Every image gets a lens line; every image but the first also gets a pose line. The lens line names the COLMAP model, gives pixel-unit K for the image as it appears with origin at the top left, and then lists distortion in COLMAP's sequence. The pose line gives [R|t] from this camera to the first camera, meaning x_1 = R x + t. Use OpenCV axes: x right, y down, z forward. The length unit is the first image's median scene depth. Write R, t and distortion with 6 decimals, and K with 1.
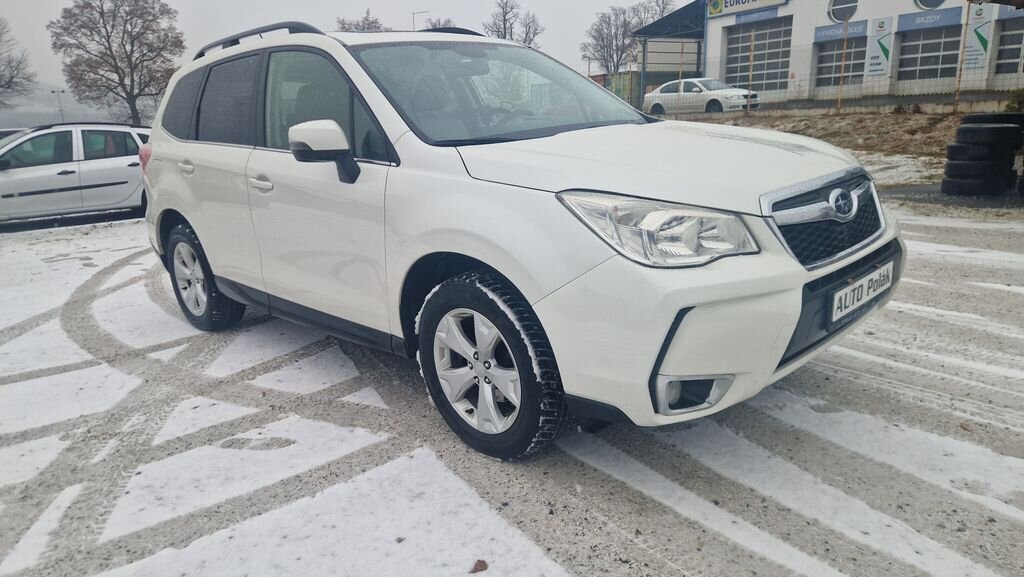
lens RADIAL K [[693.5, 0, 505.7], [0, 693.5, 289.0], [0, 0, 1]] dist [0.080140, -0.075156]
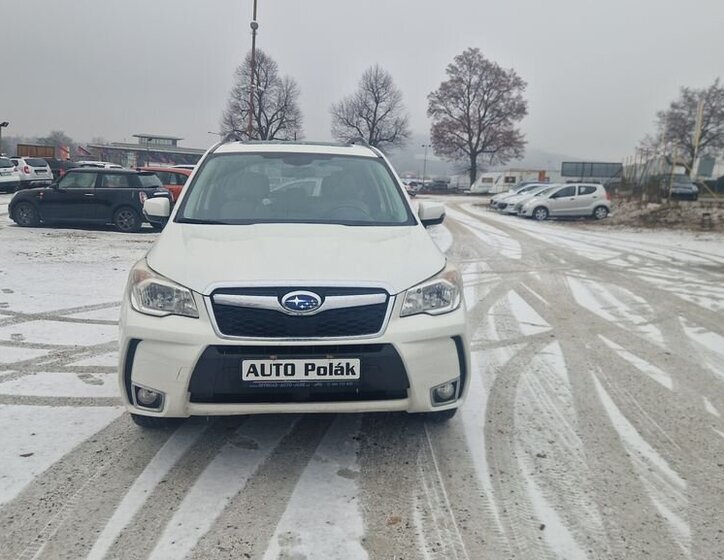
lens RADIAL K [[683.6, 0, 361.9], [0, 683.6, 256.1], [0, 0, 1]] dist [0.061661, -0.001995]
pose [[0.774485, 0.155880, -0.613086, 0.347921], [-0.229583, 0.972348, -0.042799, -0.045525], [0.589461, 0.173901, 0.788856, 0.005048]]
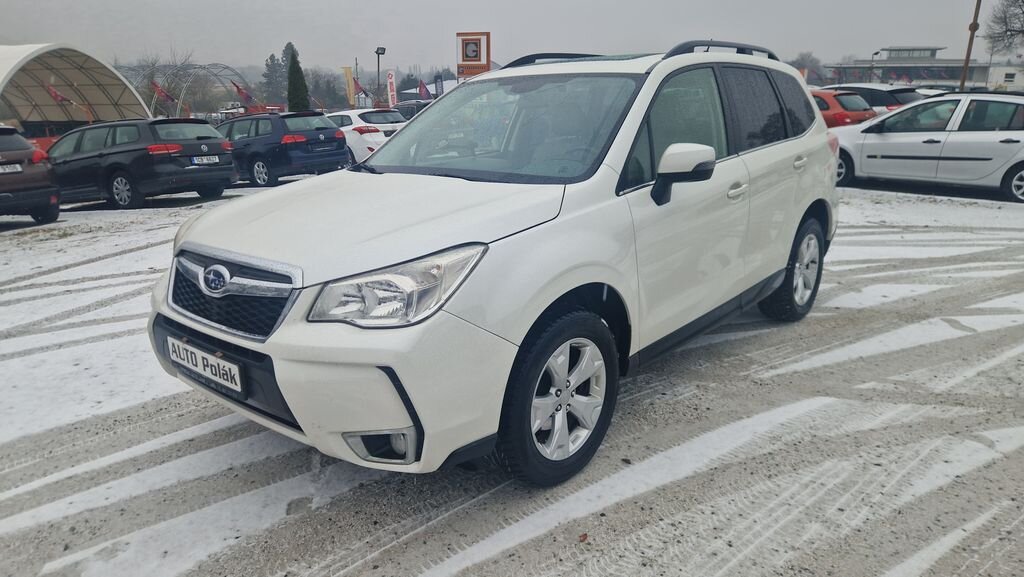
lens RADIAL K [[693.5, 0, 505.7], [0, 693.5, 289.0], [0, 0, 1]] dist [0.080140, -0.075156]
pose [[0.063421, 0.322698, -0.944375, 0.384917], [-0.237334, 0.924009, 0.299800, -0.134812], [0.969356, 0.205119, 0.135189, 0.329392]]
